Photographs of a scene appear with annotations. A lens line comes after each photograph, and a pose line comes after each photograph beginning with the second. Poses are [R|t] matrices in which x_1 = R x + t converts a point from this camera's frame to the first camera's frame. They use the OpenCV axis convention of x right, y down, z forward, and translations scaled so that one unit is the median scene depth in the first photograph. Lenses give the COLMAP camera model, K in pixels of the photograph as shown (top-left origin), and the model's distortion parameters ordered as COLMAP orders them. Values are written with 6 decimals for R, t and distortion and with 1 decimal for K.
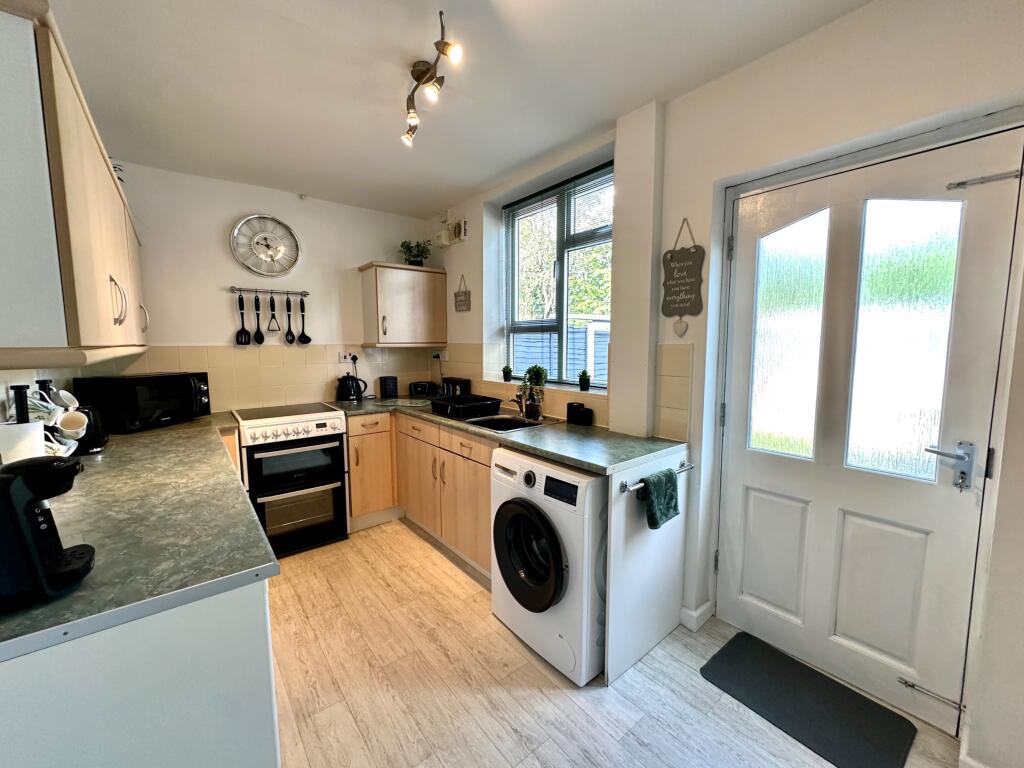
lens RADIAL K [[411.5, 0, 512.5], [0, 411.5, 384.1], [0, 0, 1]] dist [0.000801, -0.000105]
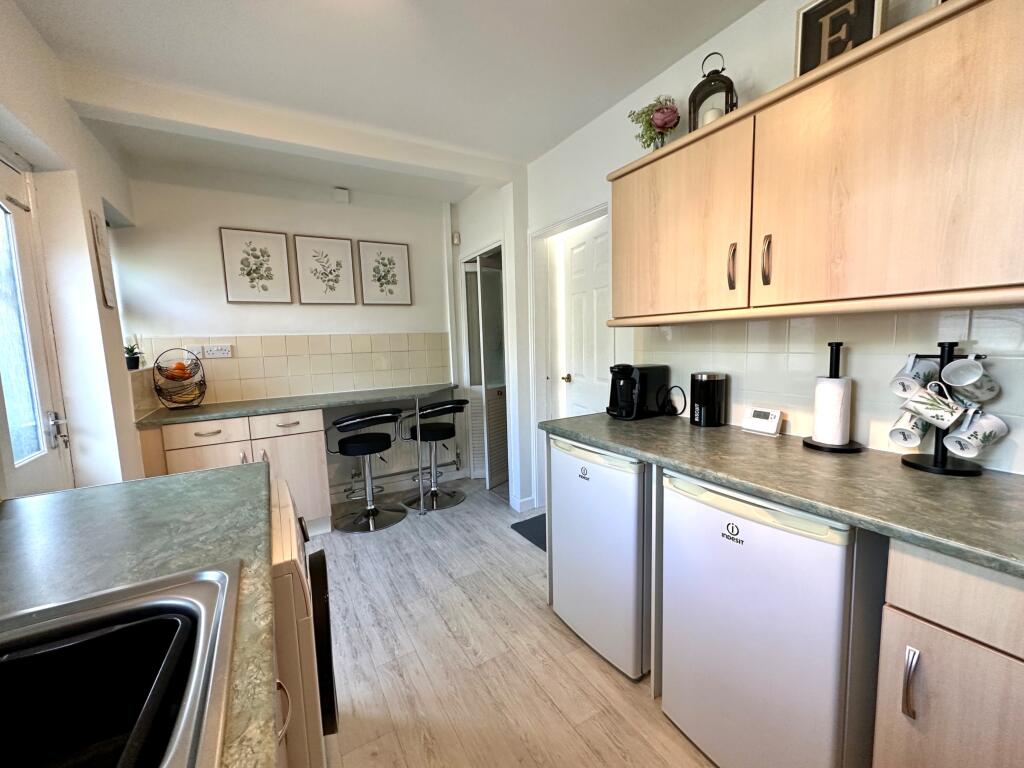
lens RADIAL K [[411.5, 0, 511.9], [0, 411.5, 384.1], [0, 0, 1]] dist [0.000801, -0.000105]
pose [[-0.989142, 0.017594, 0.145907, -0.420891], [0.047326, 0.978055, 0.202899, -0.115019], [-0.139135, 0.207602, -0.968268, 1.708661]]
